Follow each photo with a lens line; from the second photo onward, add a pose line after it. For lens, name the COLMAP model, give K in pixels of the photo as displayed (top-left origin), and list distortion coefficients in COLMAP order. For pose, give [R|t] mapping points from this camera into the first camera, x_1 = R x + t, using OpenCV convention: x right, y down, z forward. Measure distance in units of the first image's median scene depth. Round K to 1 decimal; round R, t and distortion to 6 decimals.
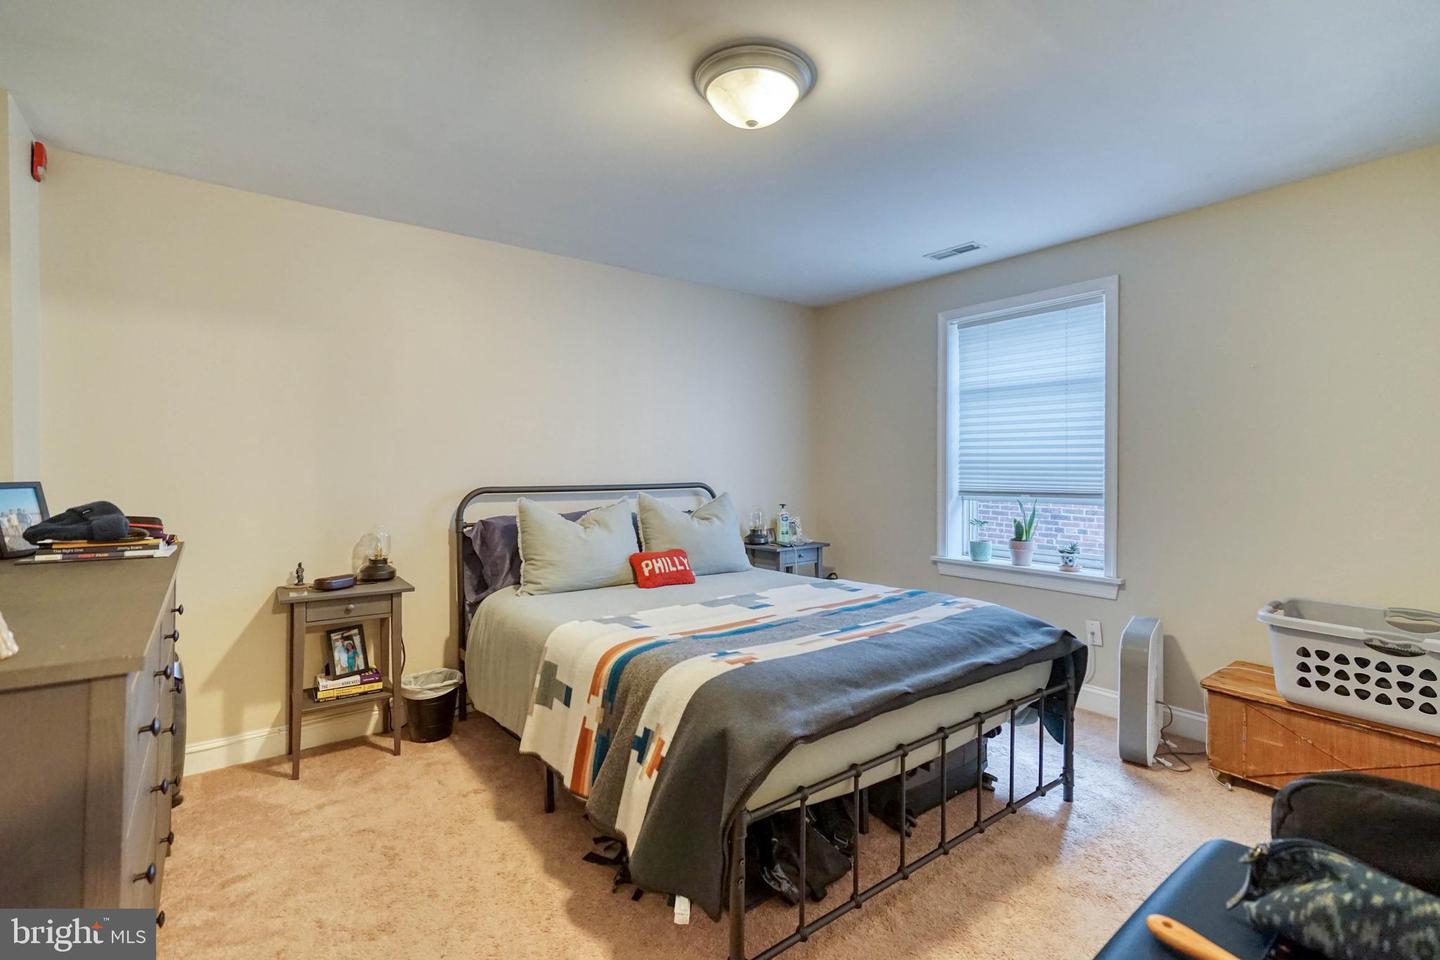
lens RADIAL K [[642.6, 0, 716.6], [0, 642.6, 469.4], [0, 0, 1]] dist [0.000638, 0.000151]
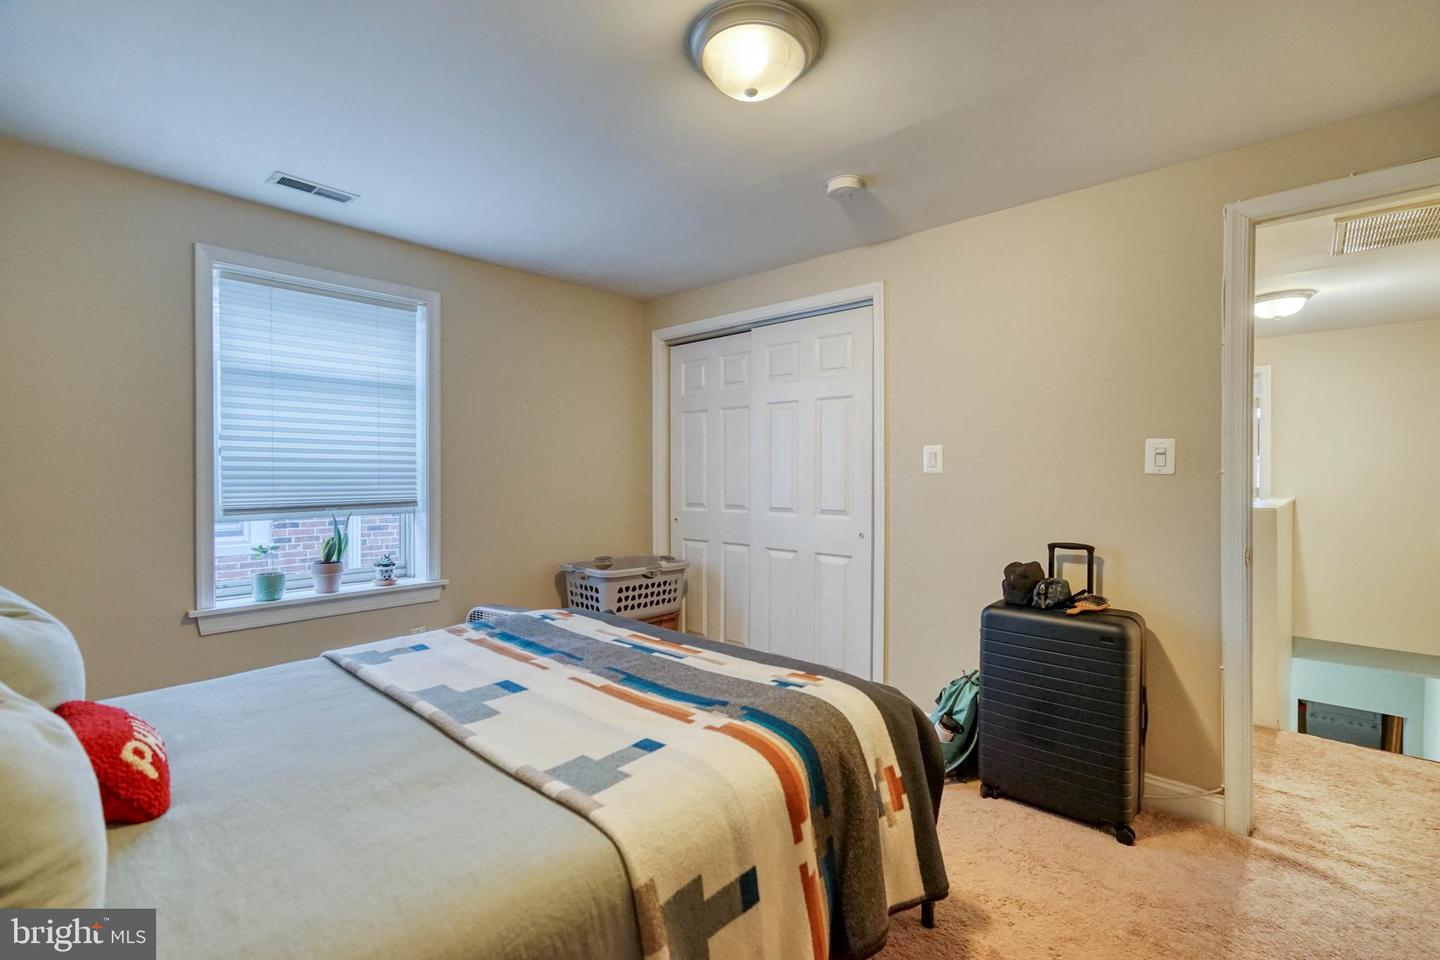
lens RADIAL K [[642.6, 0, 716.9], [0, 642.6, 482.7], [0, 0, 1]] dist [0.000638, 0.000151]
pose [[-0.163742, -0.013354, 0.986413, -0.484282], [0.003582, 0.999894, 0.014131, -0.004275], [-0.986497, 0.005847, -0.163677, 0.702599]]
